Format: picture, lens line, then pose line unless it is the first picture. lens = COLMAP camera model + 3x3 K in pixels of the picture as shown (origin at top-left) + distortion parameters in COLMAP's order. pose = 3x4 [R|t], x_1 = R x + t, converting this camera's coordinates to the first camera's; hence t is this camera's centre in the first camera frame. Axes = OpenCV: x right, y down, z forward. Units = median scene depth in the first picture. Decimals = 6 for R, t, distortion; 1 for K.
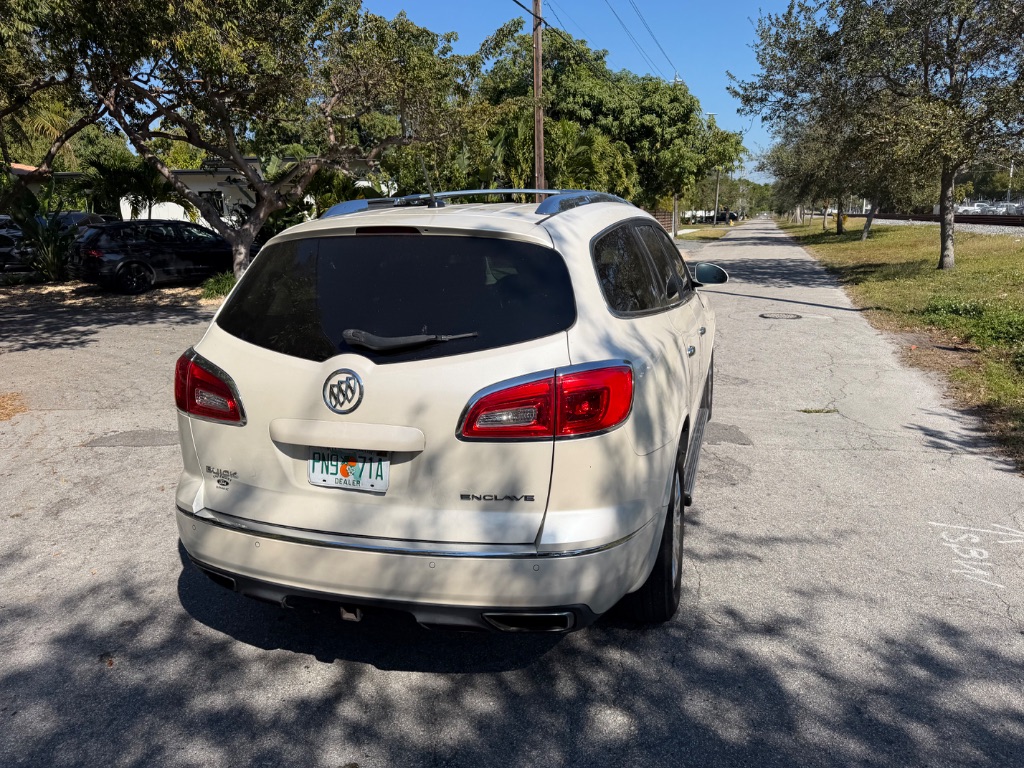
lens RADIAL K [[722.4, 0, 516.3], [0, 722.4, 381.7], [0, 0, 1]] dist [0.029352, -0.034873]
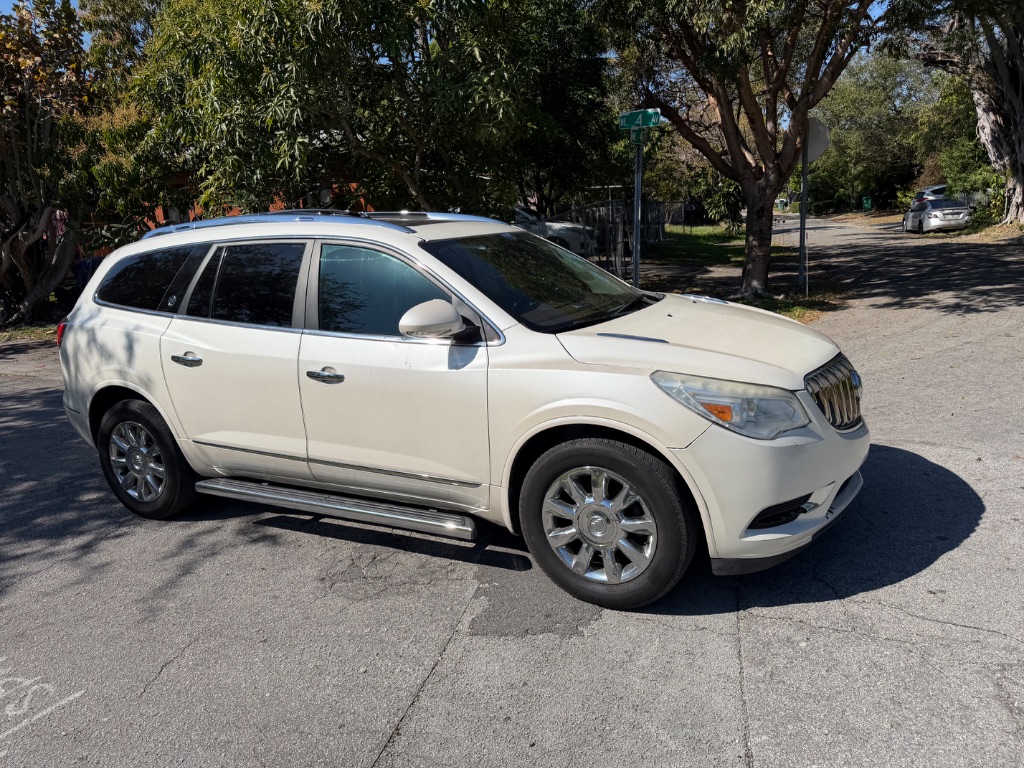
lens RADIAL K [[722.4, 0, 505.3], [0, 722.4, 377.6], [0, 0, 1]] dist [0.029352, -0.034873]
pose [[-0.176721, 0.241716, -0.954119, 1.523410], [-0.147536, 0.951919, 0.268485, -0.483643], [0.973141, 0.188214, -0.132562, 1.998718]]
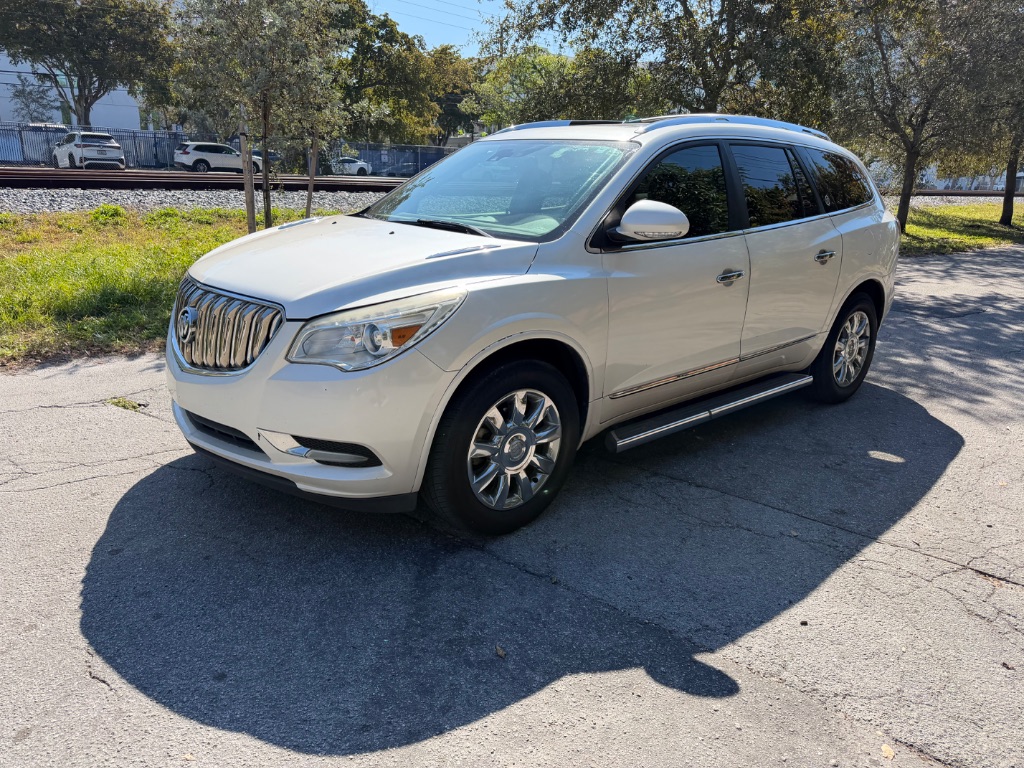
lens RADIAL K [[722.4, 0, 505.2], [0, 722.4, 392.5], [0, 0, 1]] dist [0.029352, -0.034873]
pose [[-0.852952, -0.162226, 0.496141, -0.562194], [0.097055, 0.884619, 0.456102, -0.570746], [-0.512888, 0.437186, -0.738793, 2.945747]]
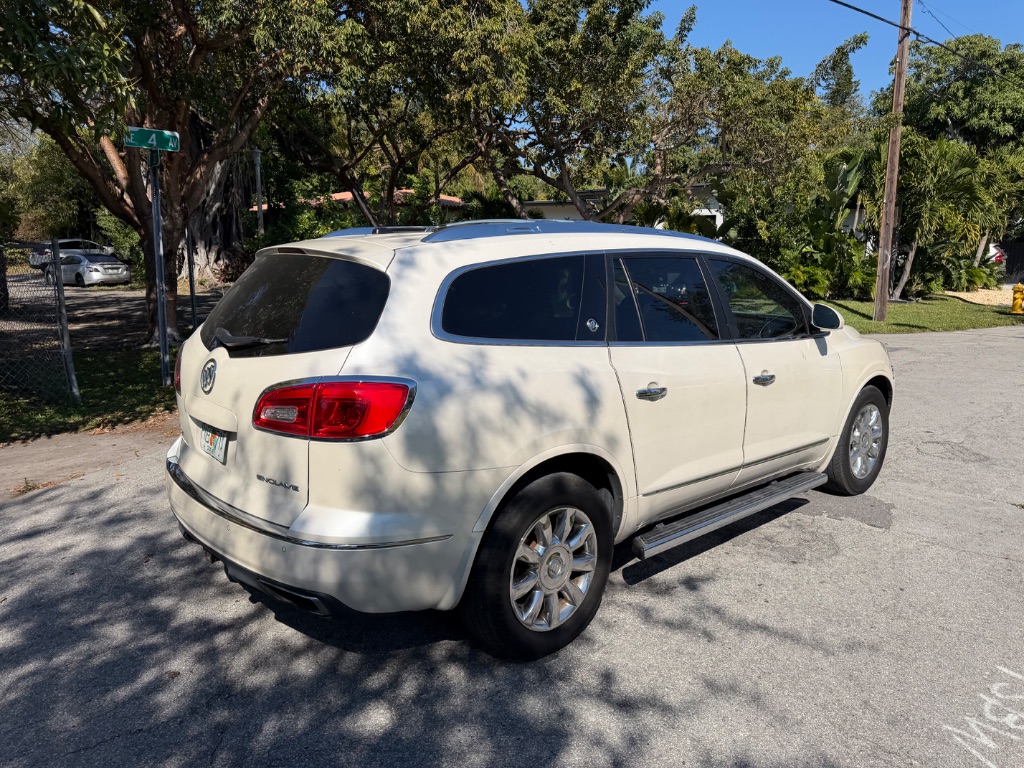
lens RADIAL K [[722.4, 0, 514.1], [0, 722.4, 378.3], [0, 0, 1]] dist [0.029352, -0.034873]
pose [[0.861049, 0.116618, -0.494969, 0.657376], [-0.136546, 0.990625, -0.004138, -0.039215], [0.489846, 0.071150, 0.868901, 0.125311]]
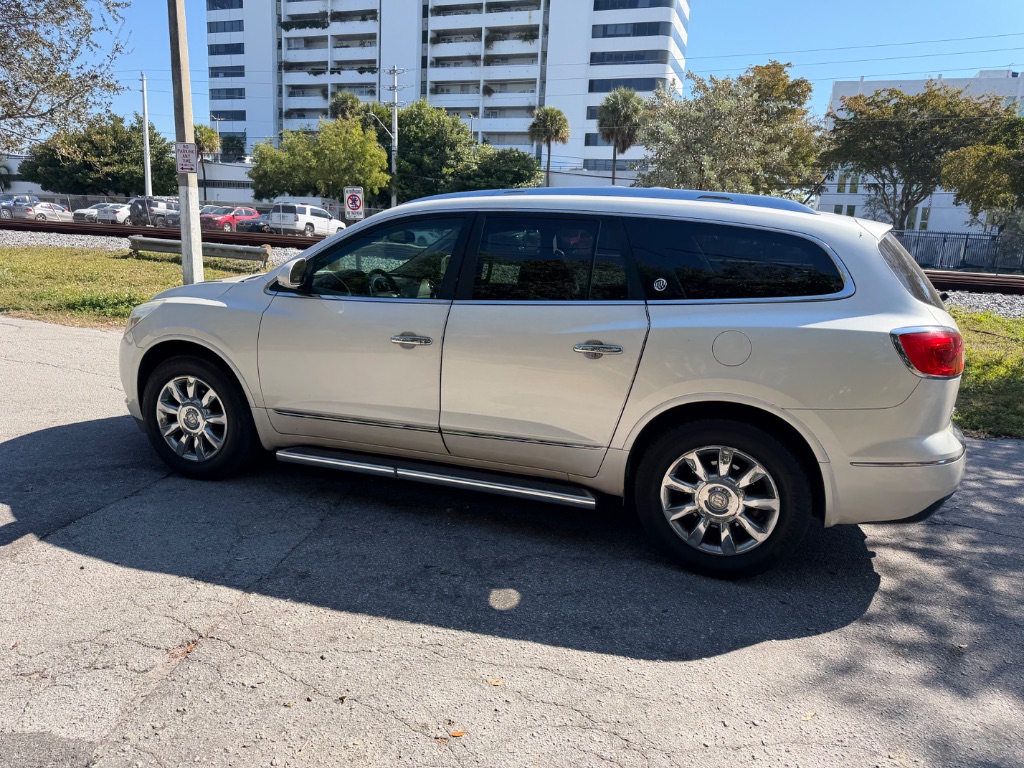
lens RADIAL K [[722.4, 0, 510.2], [0, 722.4, 383.8], [0, 0, 1]] dist [0.029352, -0.034873]
pose [[0.042660, -0.179365, 0.982857, -1.498851], [0.169401, 0.970807, 0.169813, -0.247038], [-0.984624, 0.159252, 0.071800, 1.469810]]
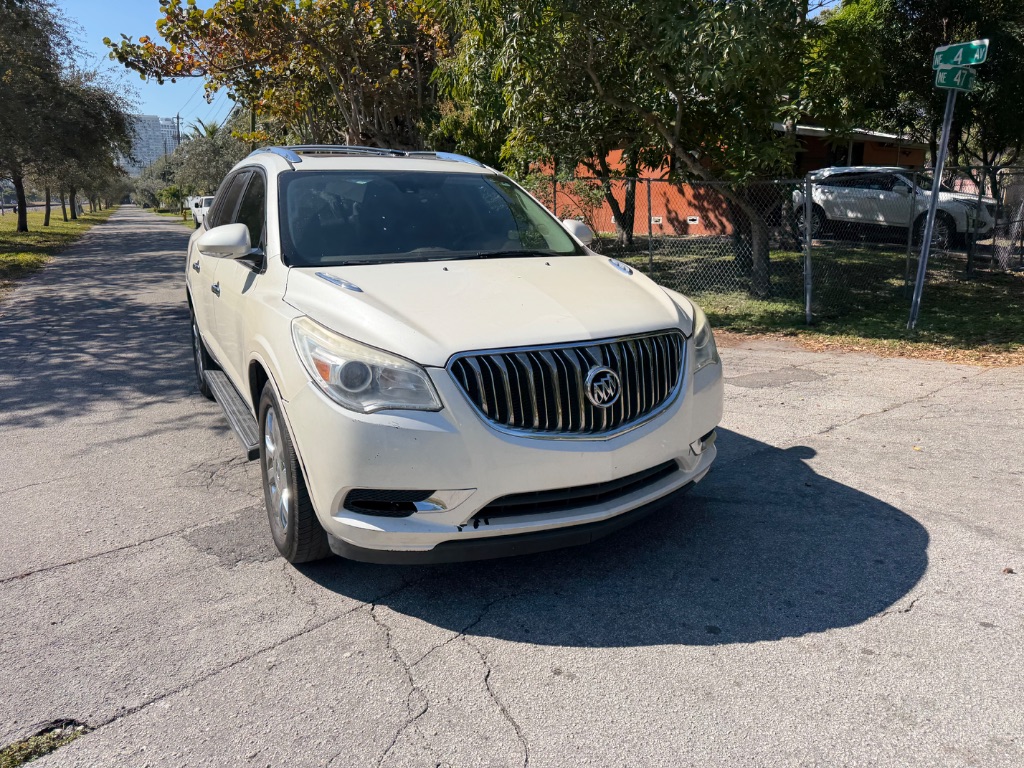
lens RADIAL K [[722.4, 0, 515.1], [0, 722.4, 380.8], [0, 0, 1]] dist [0.029352, -0.034873]
pose [[-0.697803, 0.197913, -0.688405, 0.988693], [-0.135266, 0.907369, 0.397976, -0.580781], [0.703402, 0.370827, -0.606393, 2.844571]]
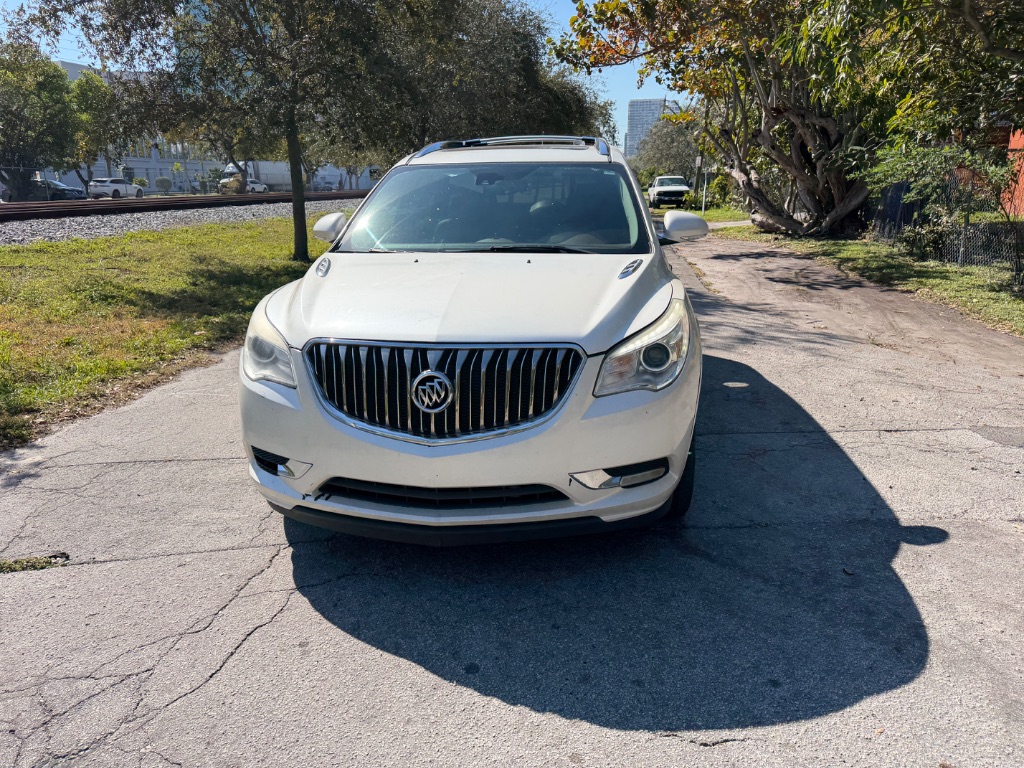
lens RADIAL K [[722.4, 0, 517.5], [0, 722.4, 388.1], [0, 0, 1]] dist [0.029352, -0.034873]
pose [[-0.984227, 0.079472, -0.158055, 0.351185], [-0.005510, 0.879217, 0.476391, -0.651802], [0.176824, 0.469747, -0.864911, 3.146263]]
